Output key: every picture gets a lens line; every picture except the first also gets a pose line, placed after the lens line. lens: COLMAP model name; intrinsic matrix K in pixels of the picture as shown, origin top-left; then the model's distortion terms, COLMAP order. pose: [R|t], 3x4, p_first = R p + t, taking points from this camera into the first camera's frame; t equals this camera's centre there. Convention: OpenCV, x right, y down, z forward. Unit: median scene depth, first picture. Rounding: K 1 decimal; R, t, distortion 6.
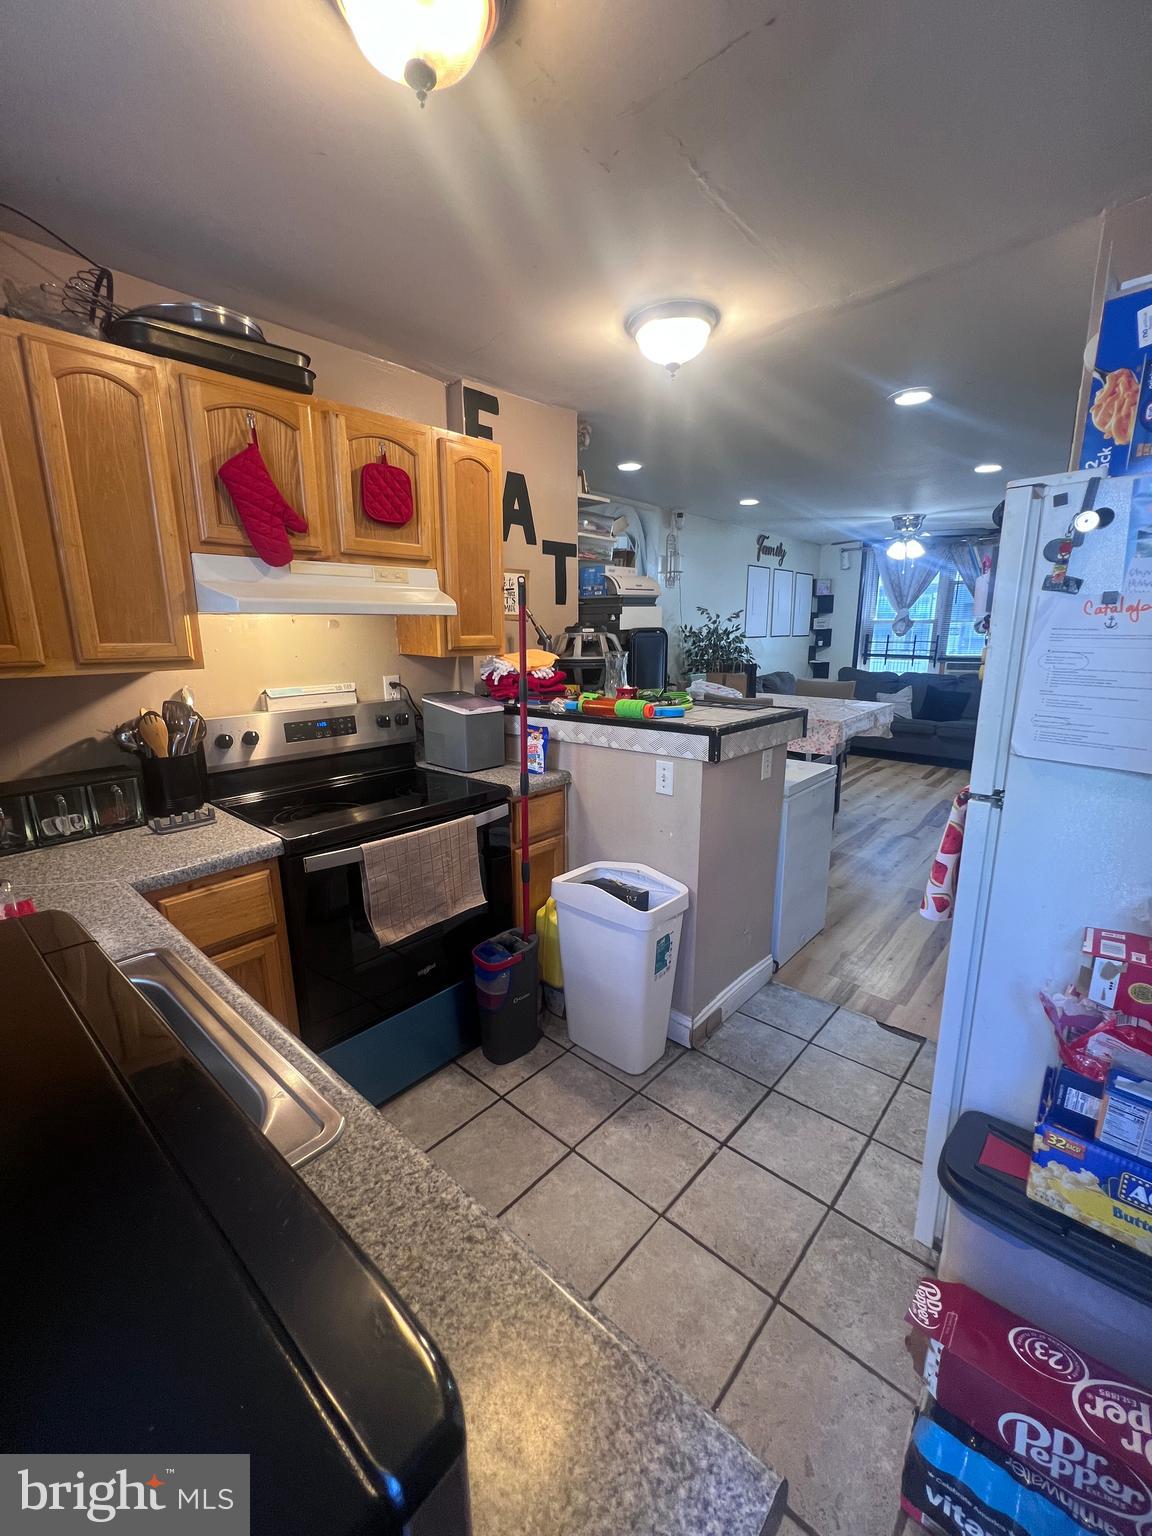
lens RADIAL K [[611.4, 0, 582.6], [0, 611.4, 761.9], [0, 0, 1]] dist [-0.003605, -0.000061]
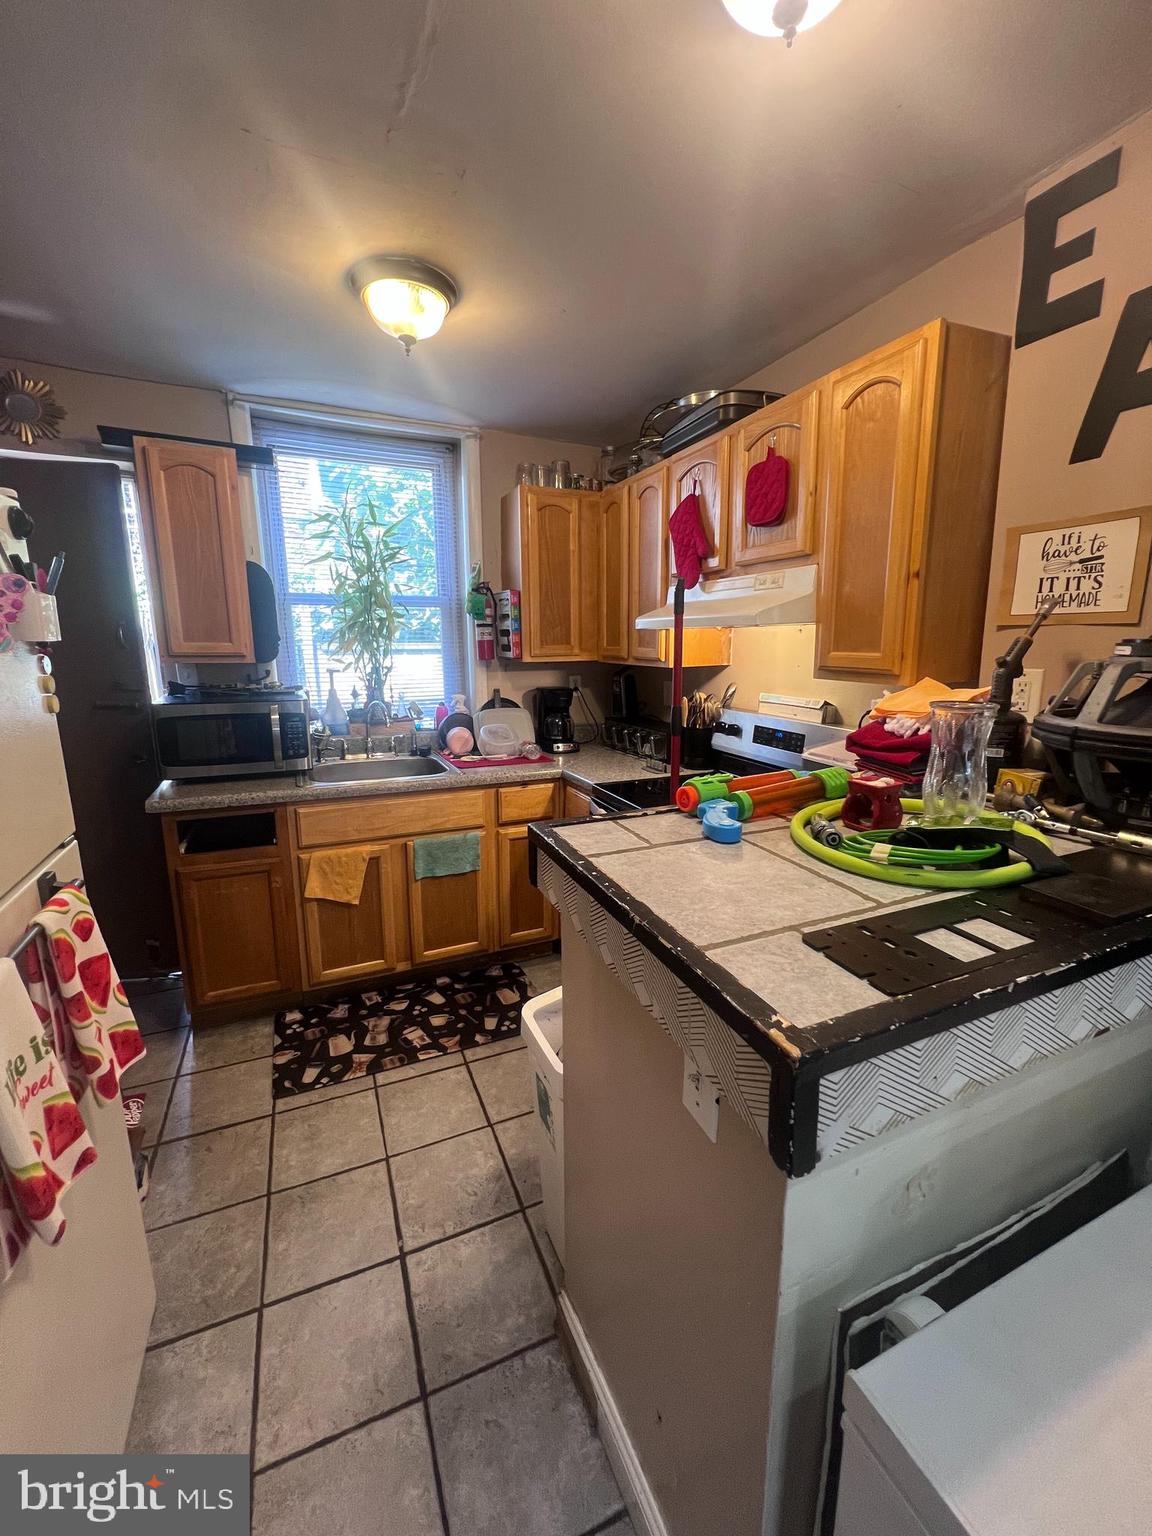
lens RADIAL K [[611.4, 0, 579.2], [0, 611.4, 765.8], [0, 0, 1]] dist [-0.003605, -0.000061]
pose [[-0.399433, 0.196677, -0.895417, 0.478566], [-0.189518, 0.937904, 0.290551, -0.190836], [0.896960, 0.285753, -0.337355, 0.829985]]
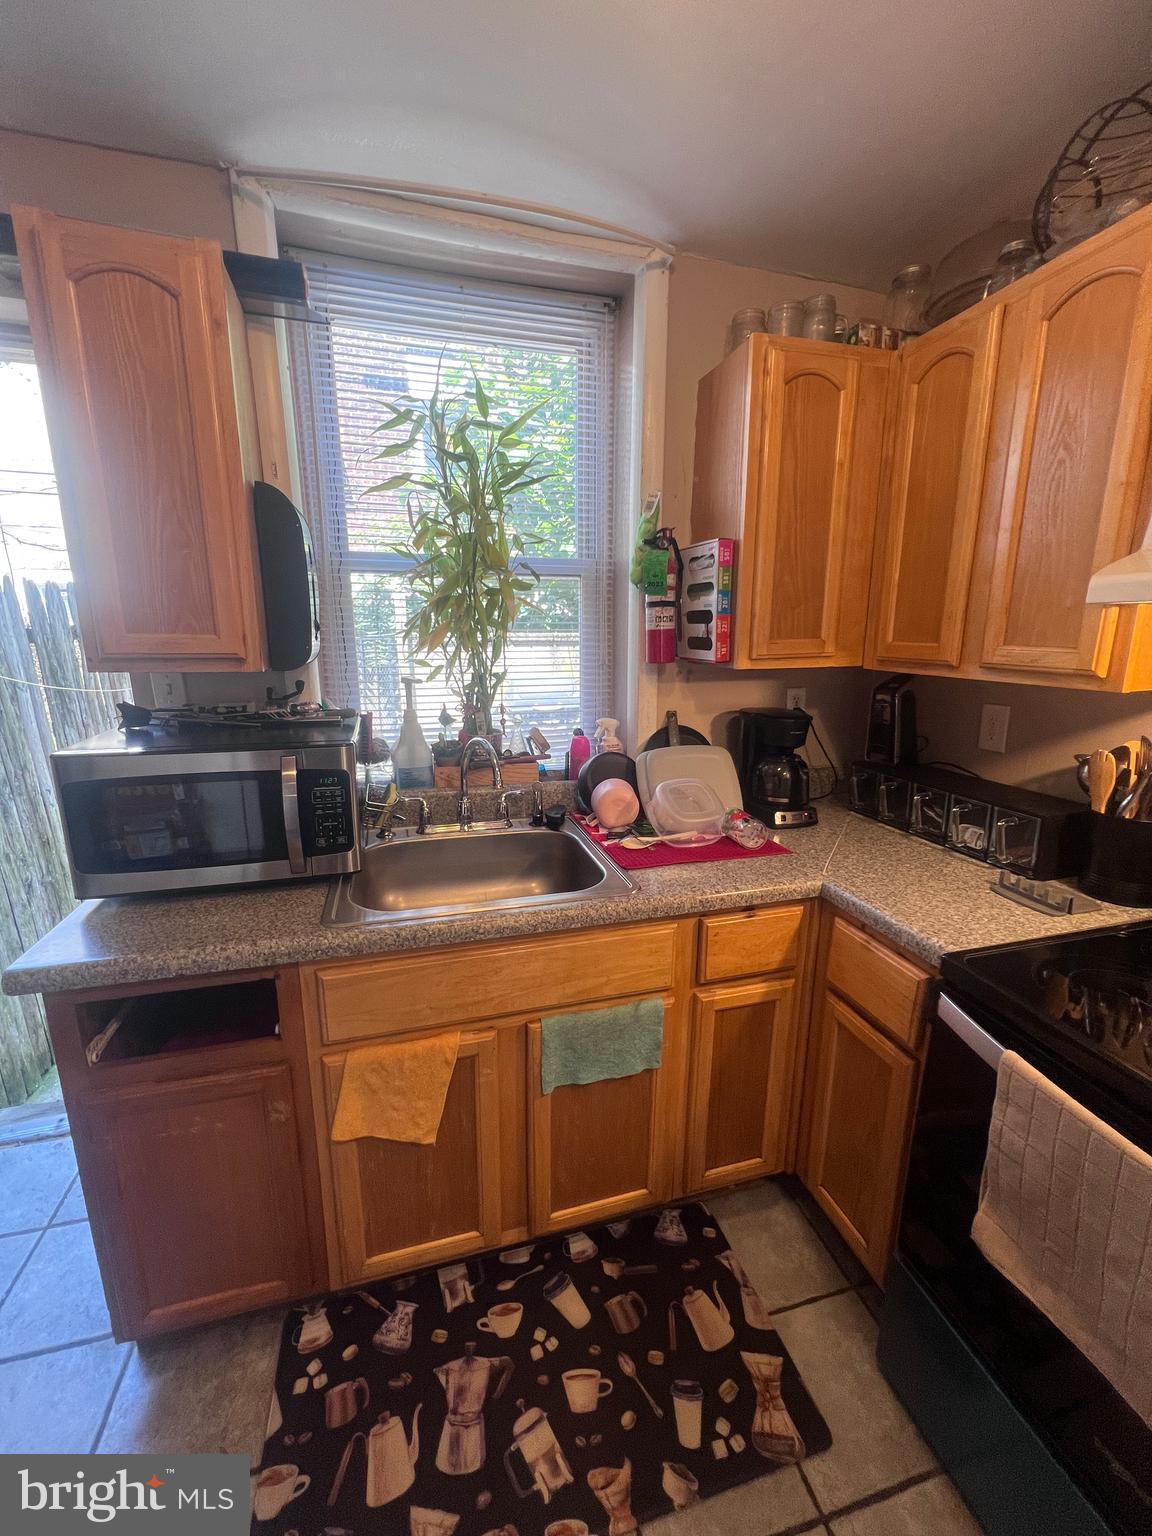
lens RADIAL K [[611.4, 0, 576.4], [0, 611.4, 764.6], [0, 0, 1]] dist [-0.003605, -0.000061]
pose [[-0.537513, 0.193593, -0.820732, 0.128484], [-0.172313, 0.927537, 0.331637, -0.119376], [0.825462, 0.319682, -0.465205, 0.521719]]
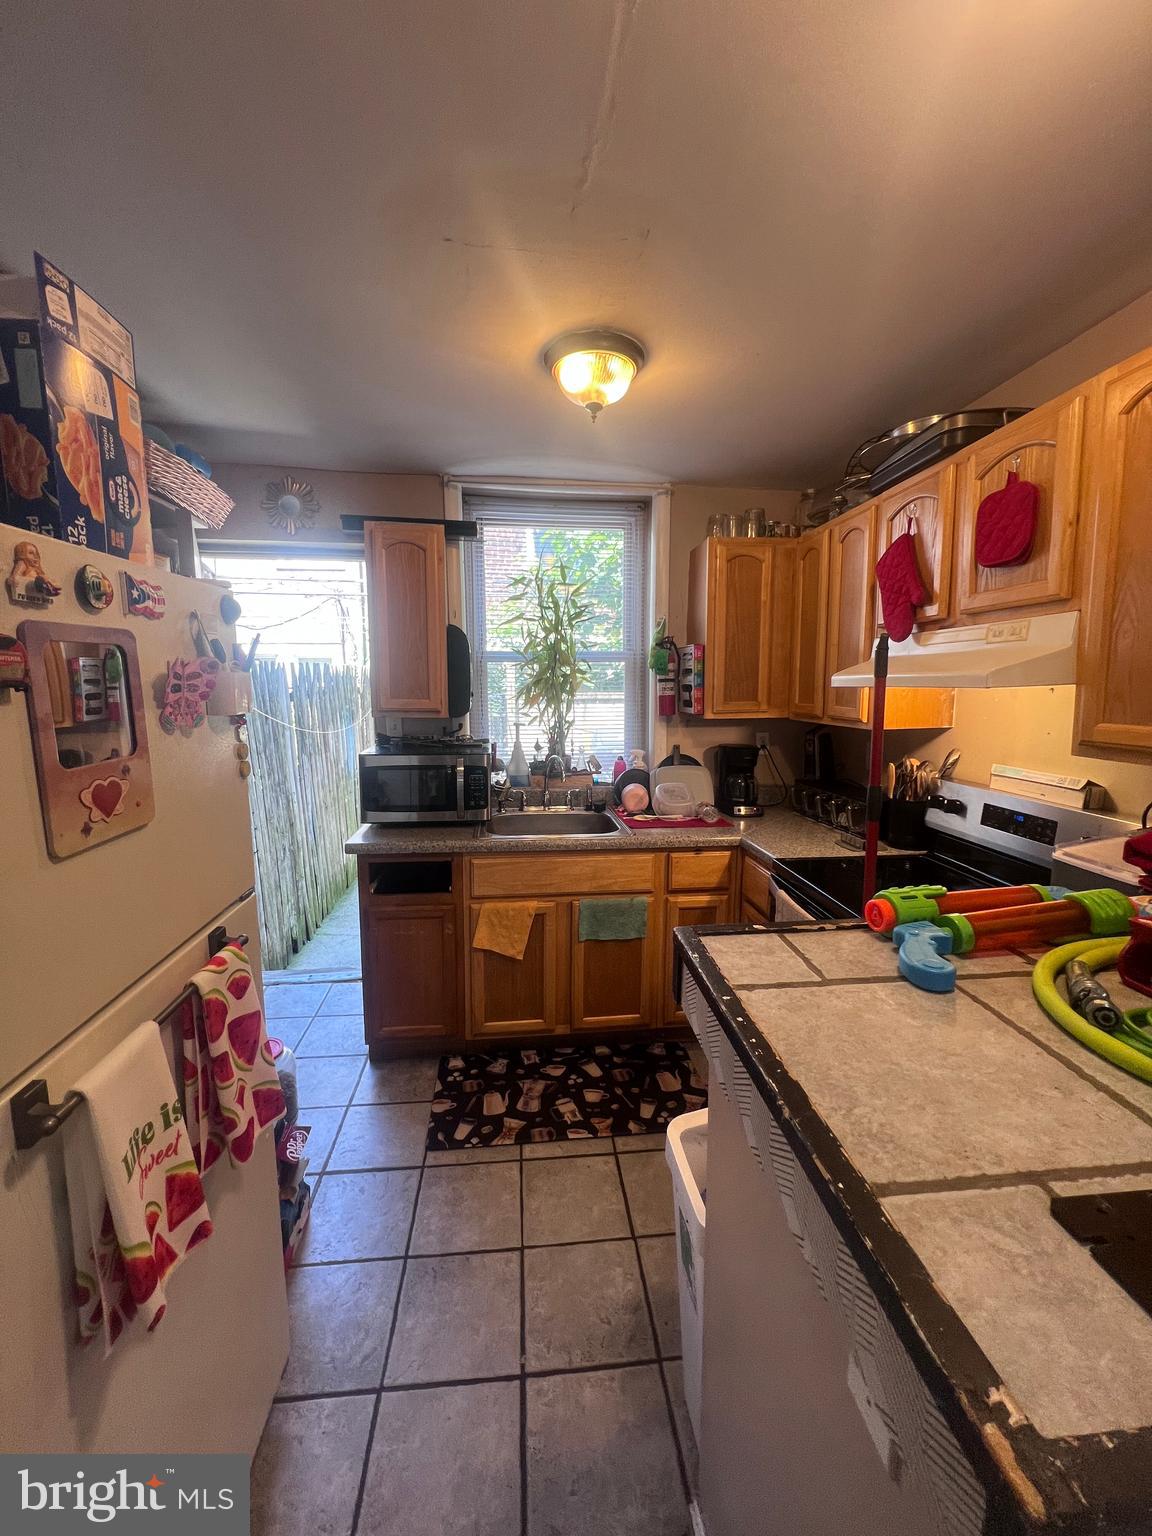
lens RADIAL K [[611.4, 0, 581.5], [0, 611.4, 766.7], [0, 0, 1]] dist [-0.003605, -0.000061]
pose [[-0.660557, 0.111559, -0.742442, 0.421877], [-0.150148, 0.949291, 0.276228, -0.204898], [0.735609, 0.293940, -0.610310, 0.820849]]
